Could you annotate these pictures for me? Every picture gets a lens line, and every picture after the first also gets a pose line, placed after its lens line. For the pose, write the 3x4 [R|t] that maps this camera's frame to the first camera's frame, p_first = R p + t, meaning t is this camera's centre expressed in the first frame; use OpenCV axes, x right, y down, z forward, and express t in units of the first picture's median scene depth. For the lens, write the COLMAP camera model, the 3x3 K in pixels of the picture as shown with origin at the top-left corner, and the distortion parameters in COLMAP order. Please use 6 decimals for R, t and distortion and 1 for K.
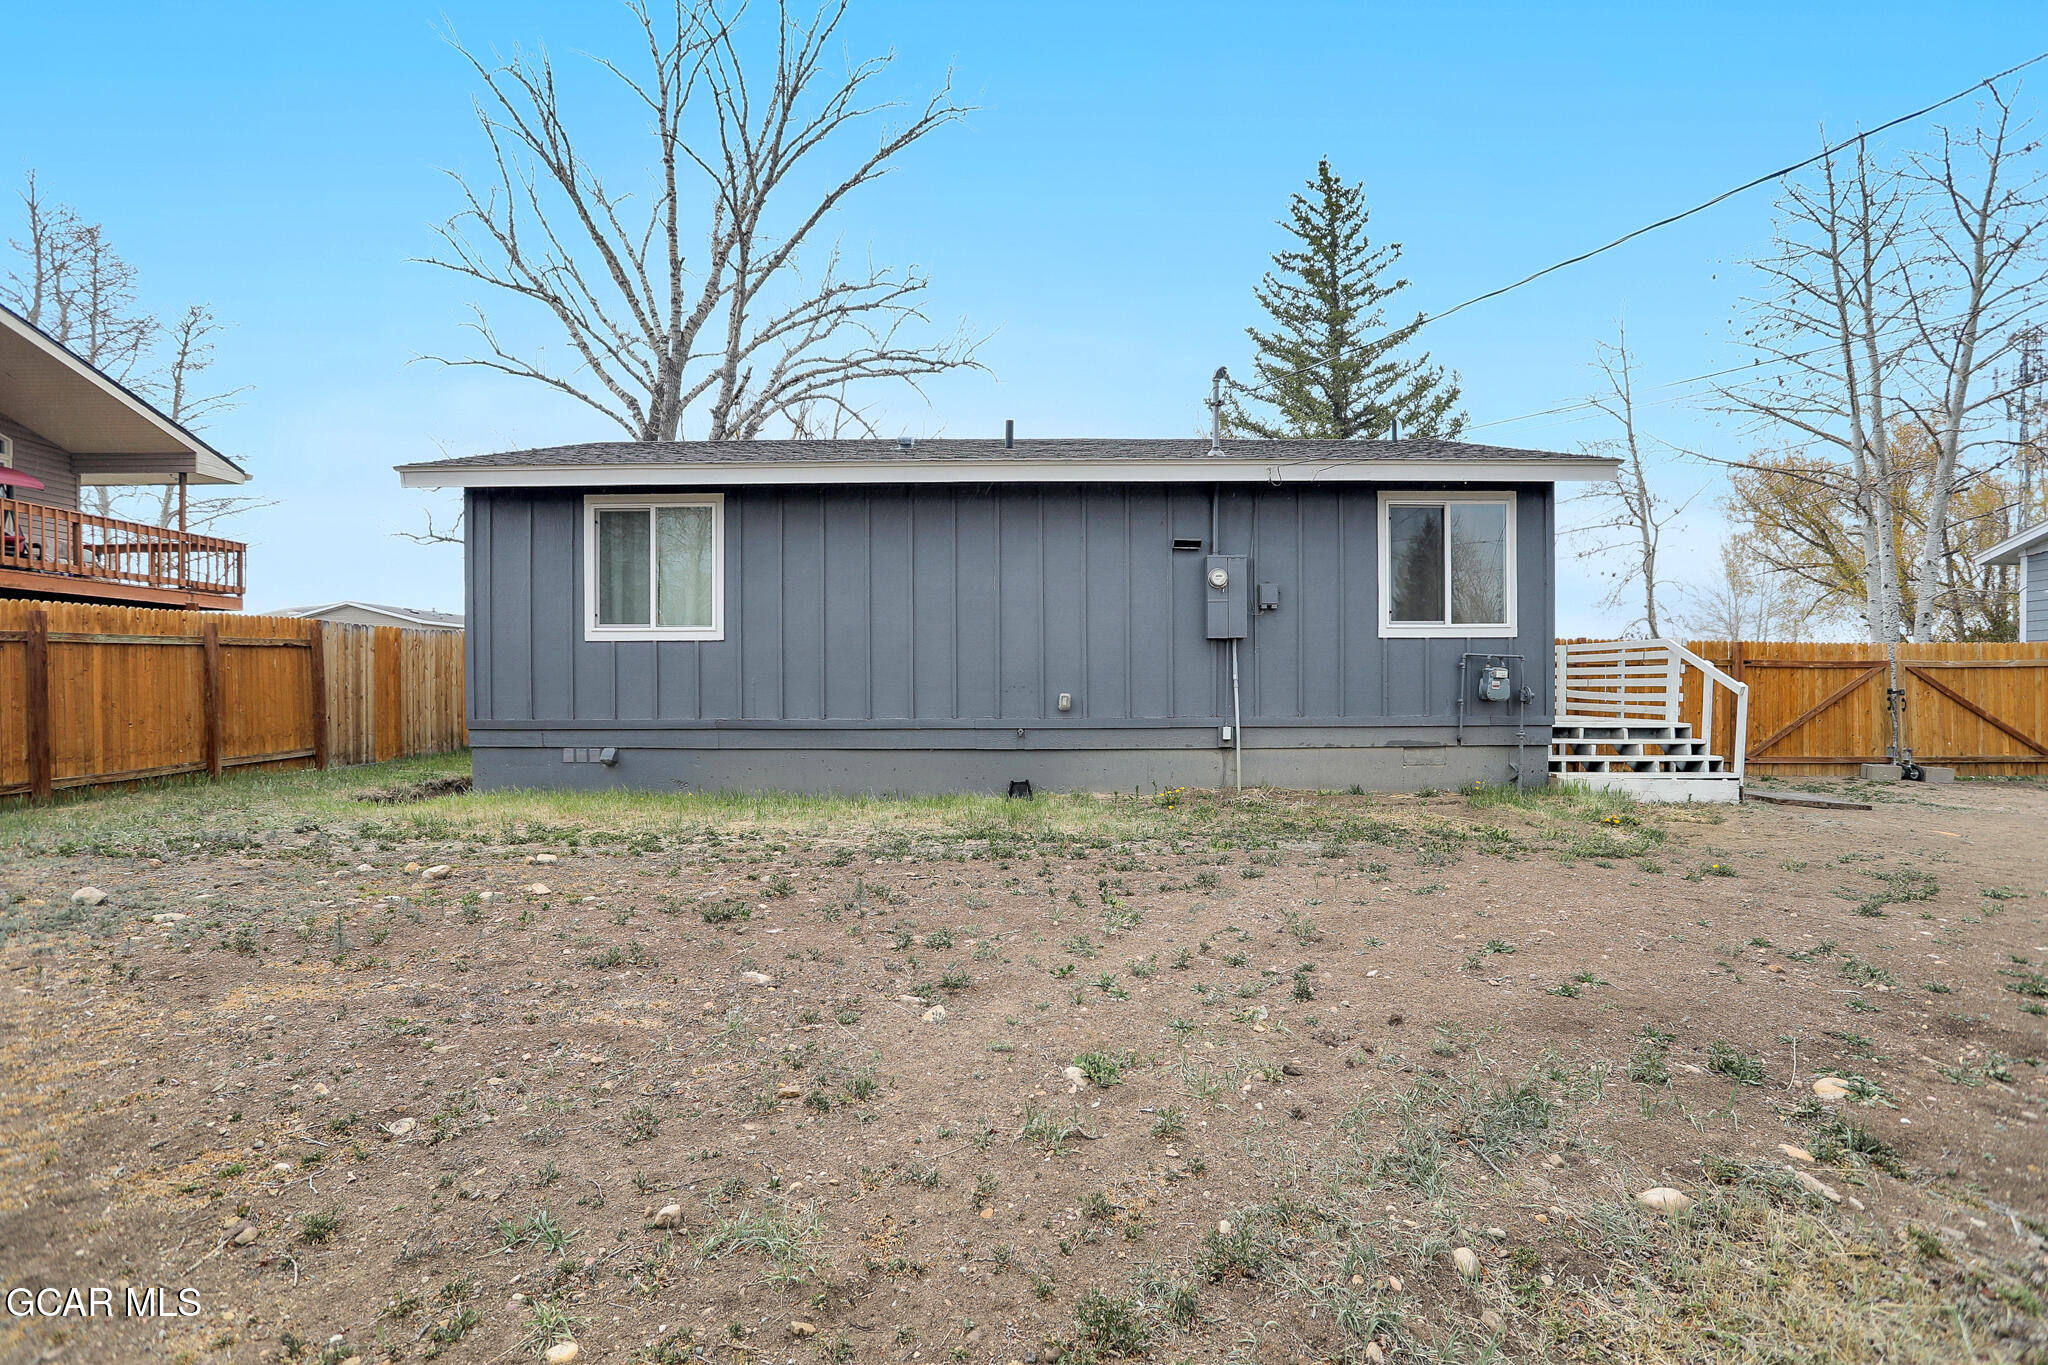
lens RADIAL K [[1005.2, 0, 1015.0], [0, 1005.2, 691.1], [0, 0, 1]] dist [-0.015719, 0.001109]
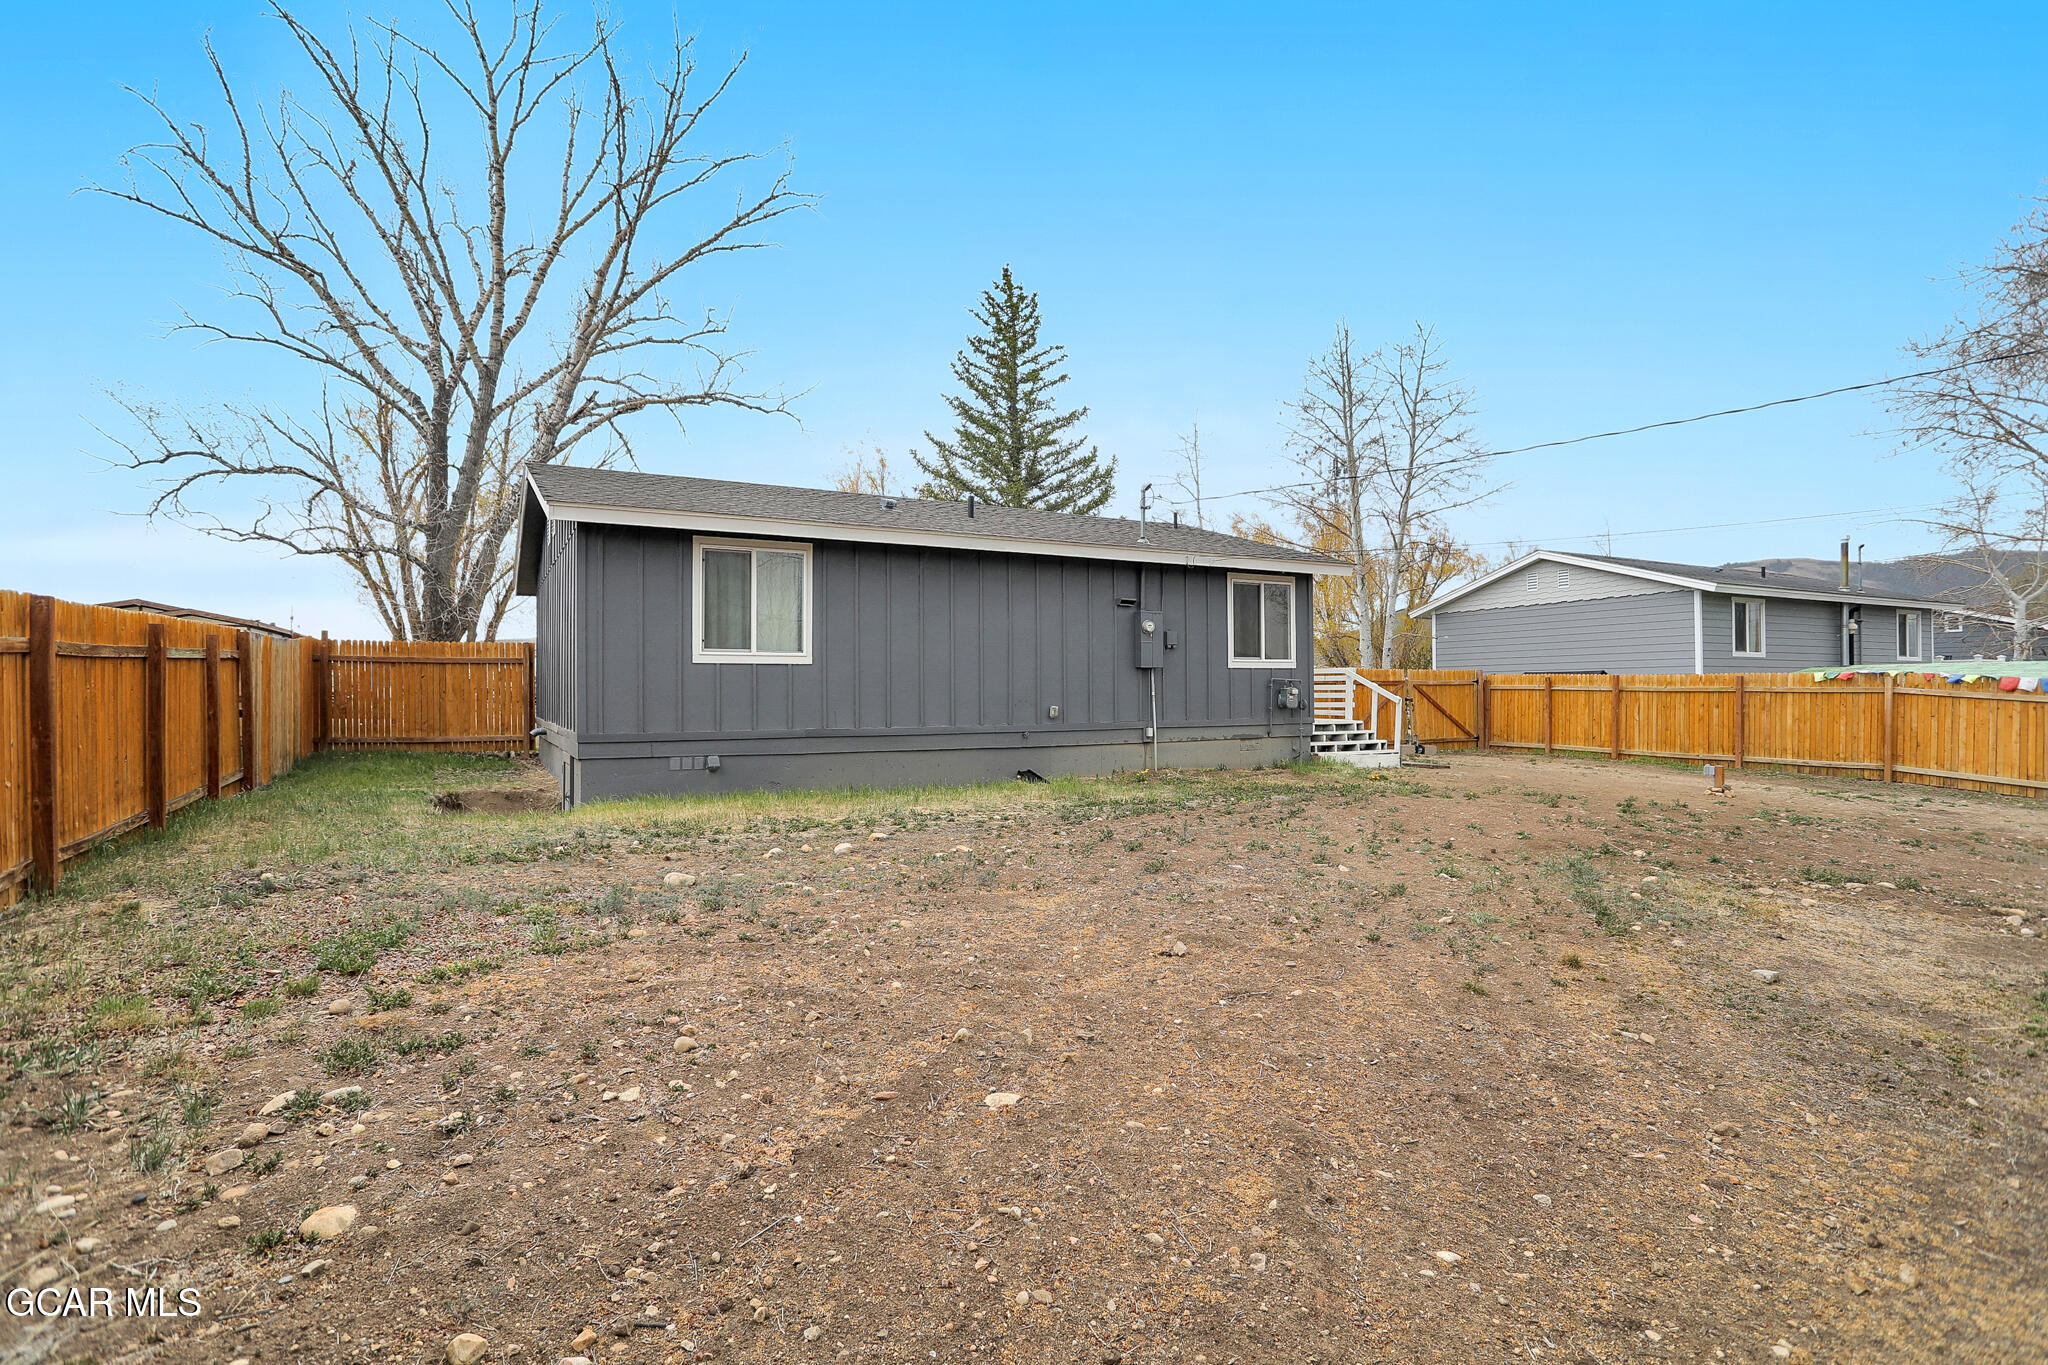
lens RADIAL K [[1005.2, 0, 1007.0], [0, 1005.2, 685.0], [0, 0, 1]] dist [-0.015719, 0.001109]
pose [[0.879203, 0.001969, 0.476443, -0.660480], [0.003580, 0.999936, -0.010739, -0.011624], [-0.476433, 0.011147, 0.879140, -0.187282]]
